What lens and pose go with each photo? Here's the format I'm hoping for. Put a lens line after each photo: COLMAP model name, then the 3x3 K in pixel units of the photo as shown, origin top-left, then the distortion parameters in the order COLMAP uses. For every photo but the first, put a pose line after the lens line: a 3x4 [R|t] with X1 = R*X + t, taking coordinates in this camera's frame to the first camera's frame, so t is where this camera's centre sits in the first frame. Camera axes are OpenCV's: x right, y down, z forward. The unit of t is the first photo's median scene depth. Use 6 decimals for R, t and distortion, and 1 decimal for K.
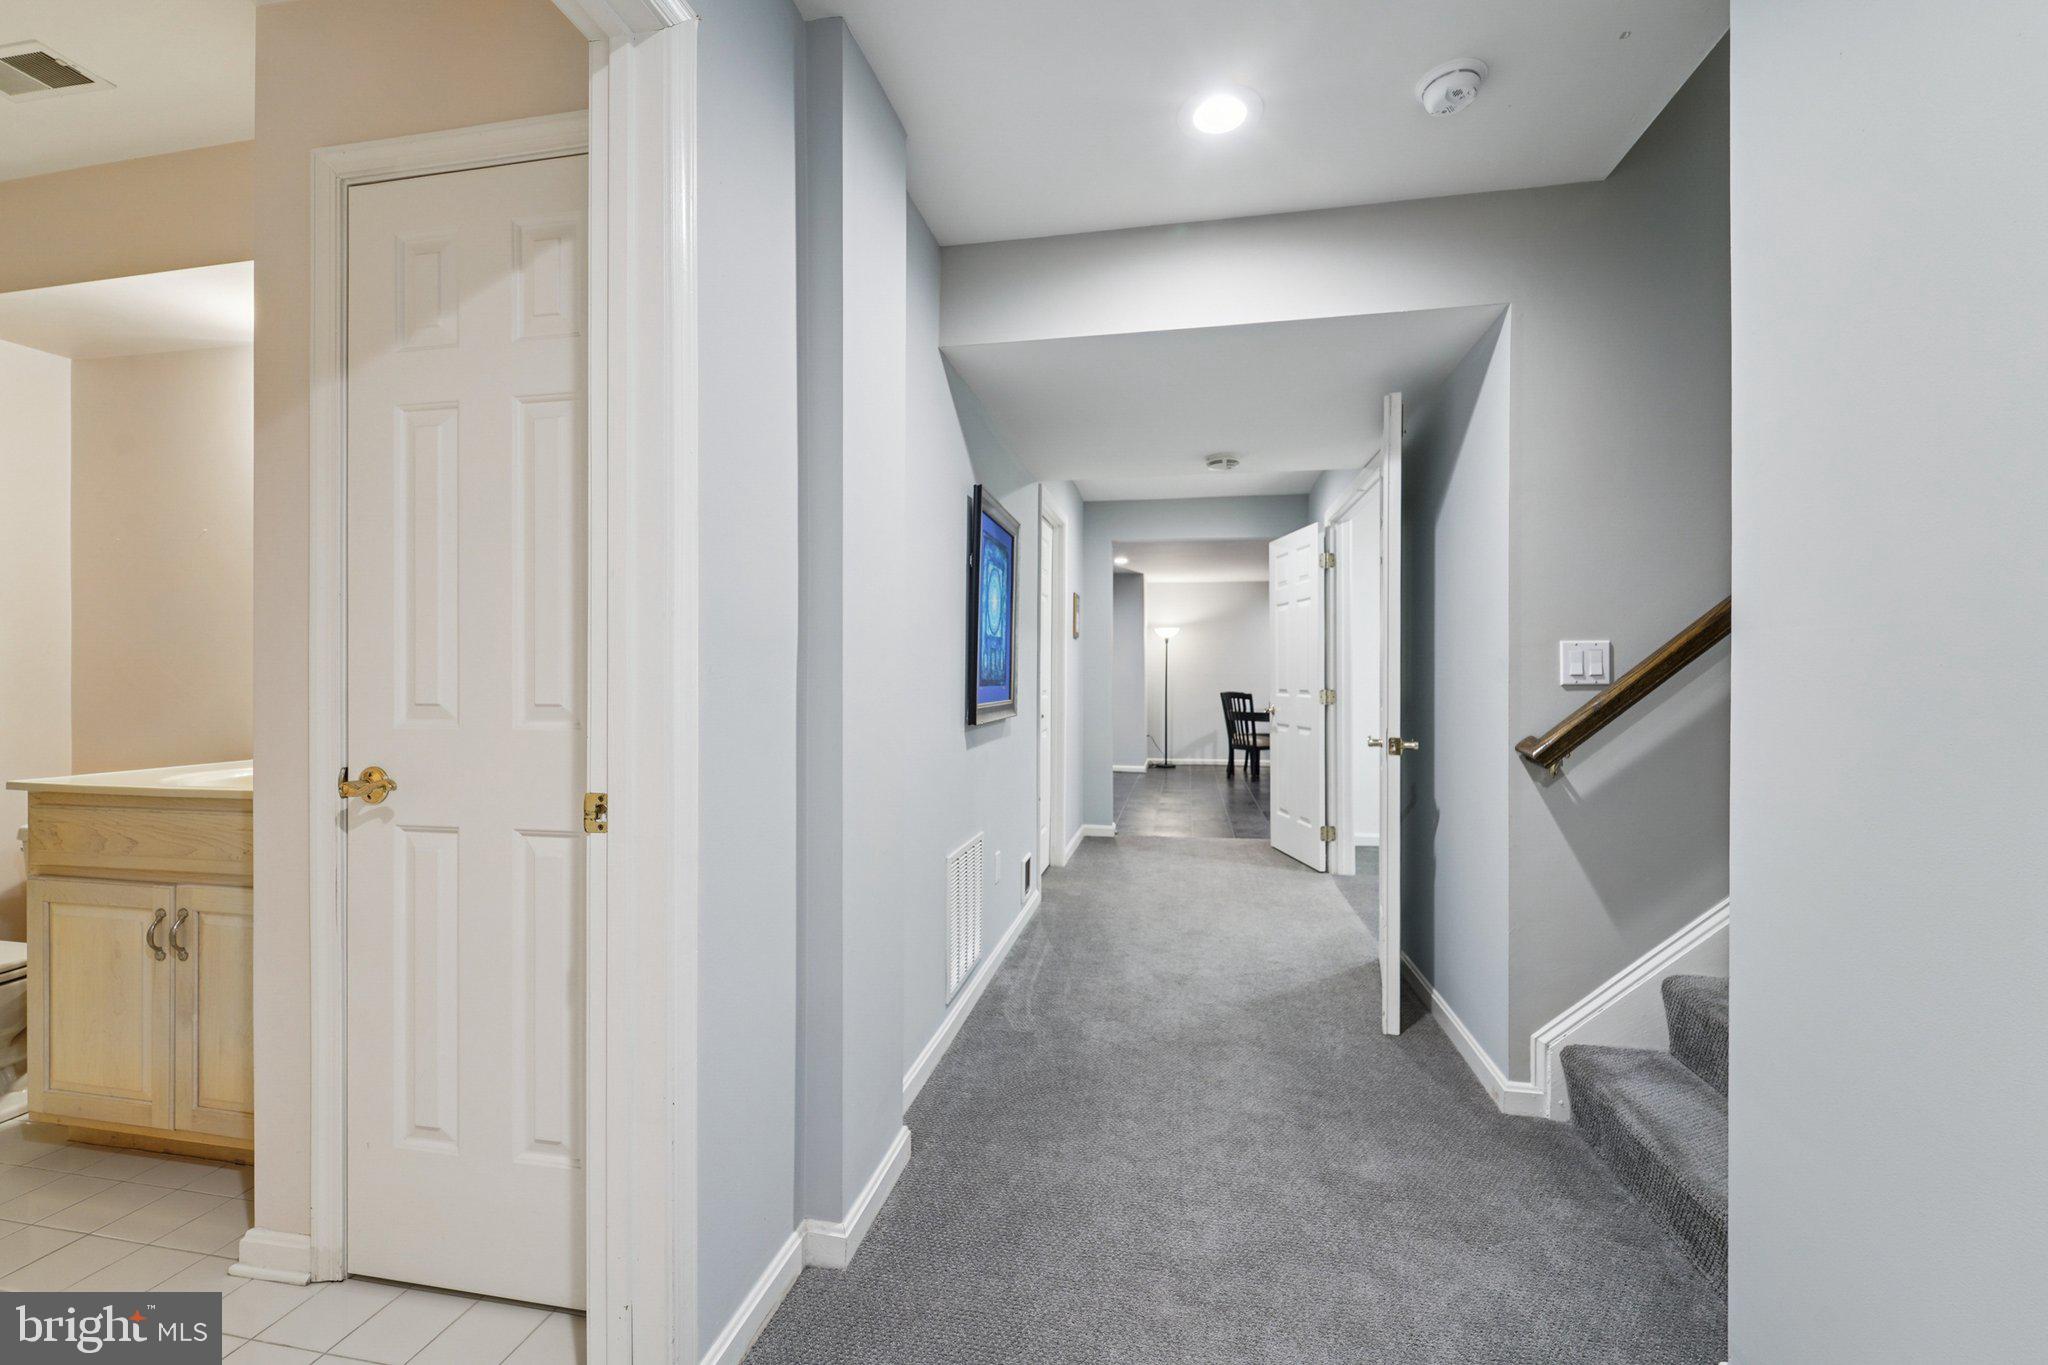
lens RADIAL K [[838.9, 0, 1022.9], [0, 838.9, 680.5], [0, 0, 1]] dist [0.000834, -0.000128]
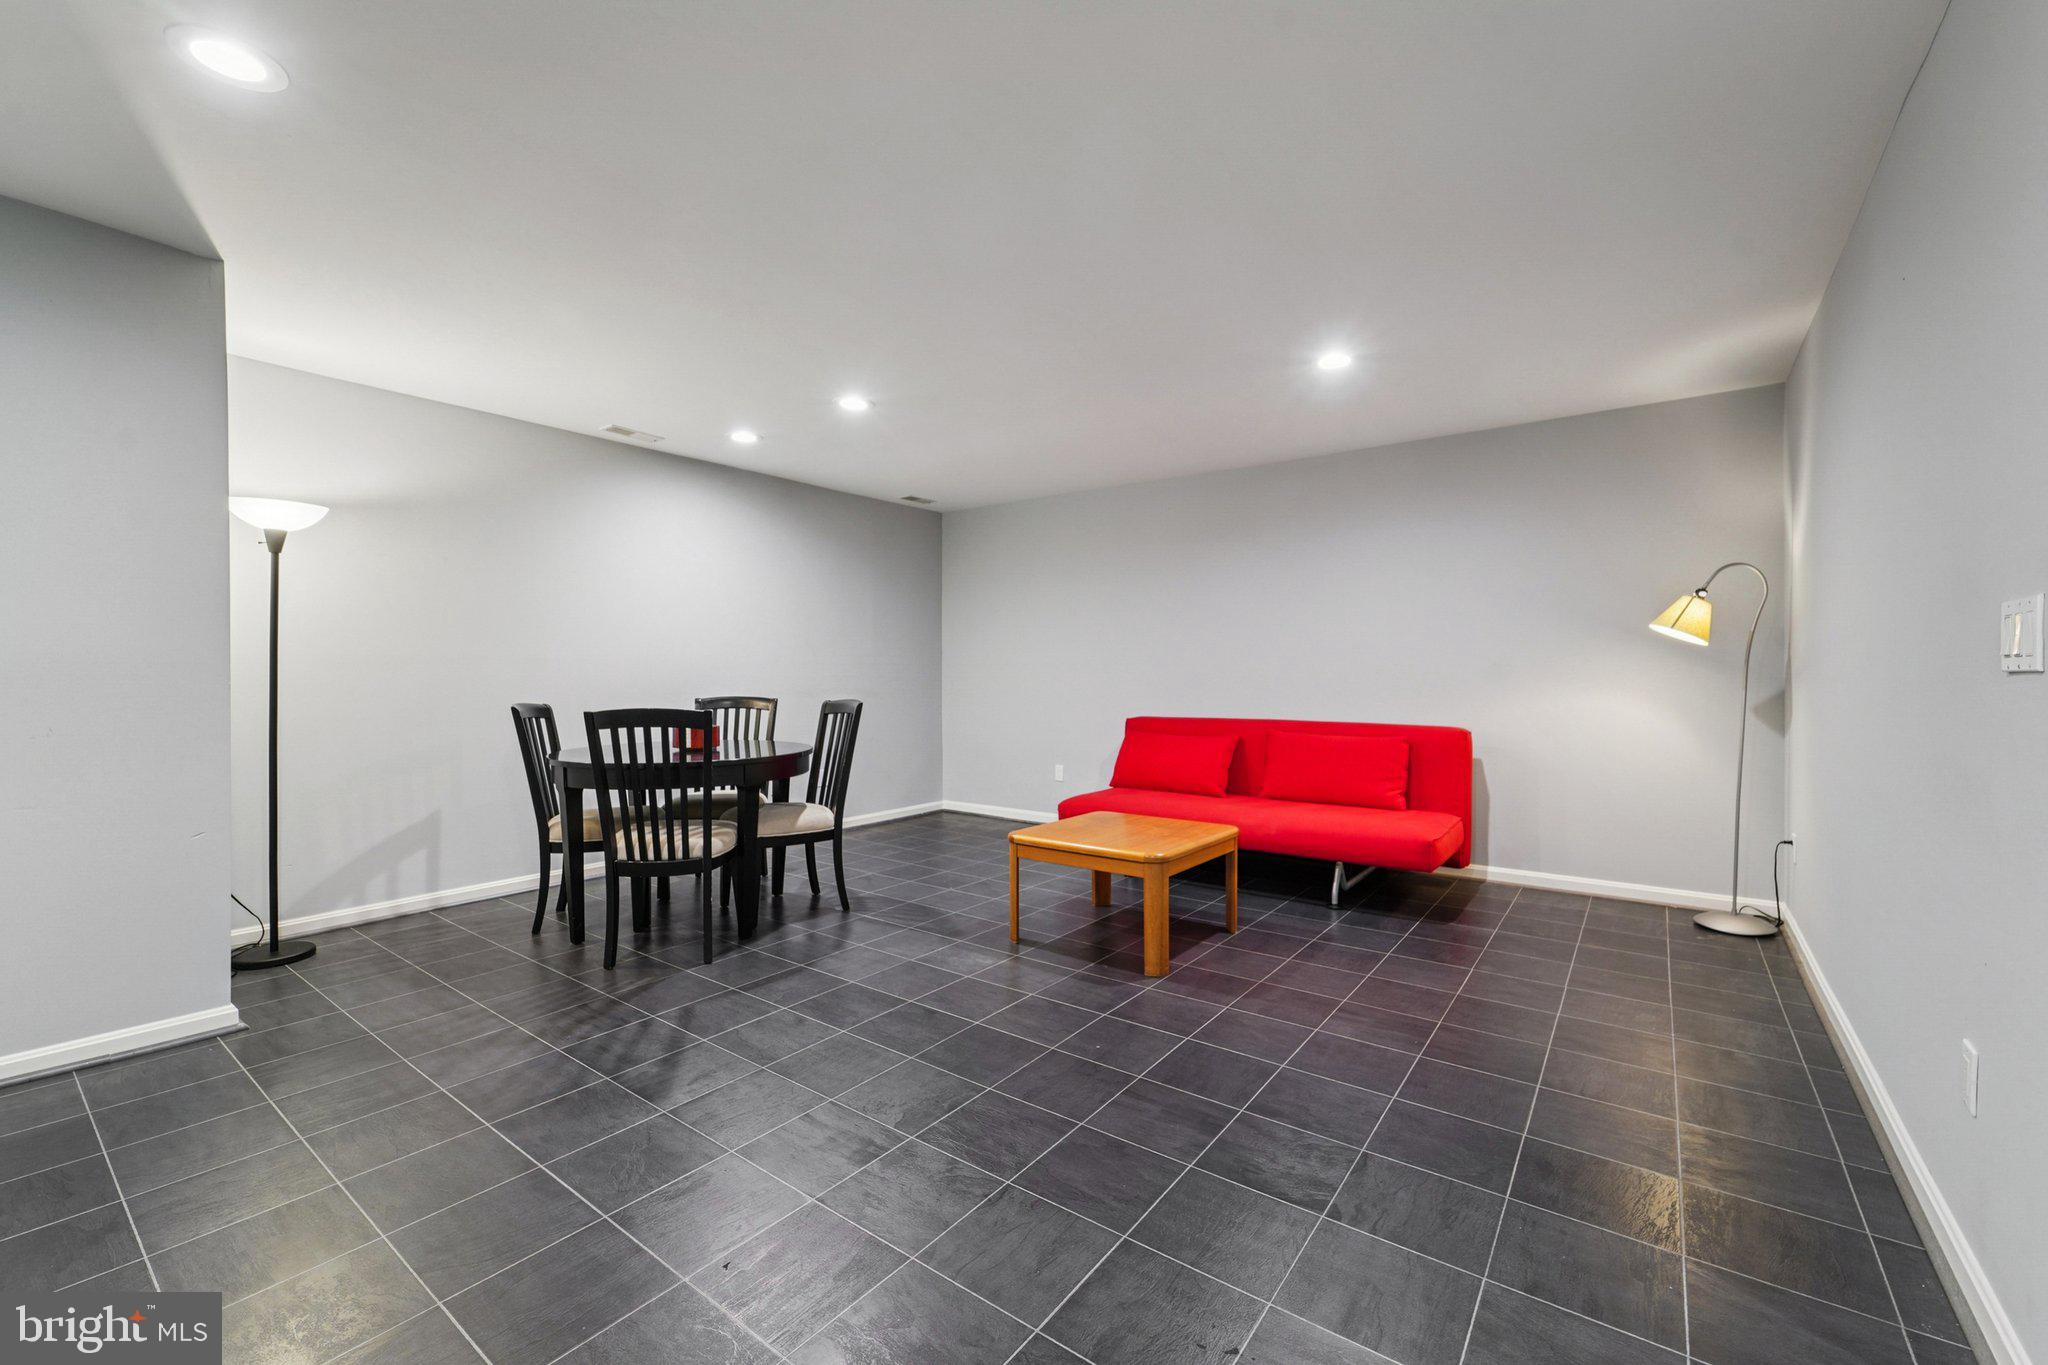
lens RADIAL K [[838.9, 0, 1024.7], [0, 838.9, 683.2], [0, 0, 1]] dist [0.000834, -0.000128]
pose [[0.440462, -0.005213, 0.897756, 0.018355], [-0.001087, 0.999979, 0.006340, 0.001448], [-0.897770, -0.003769, 0.440448, 0.617458]]
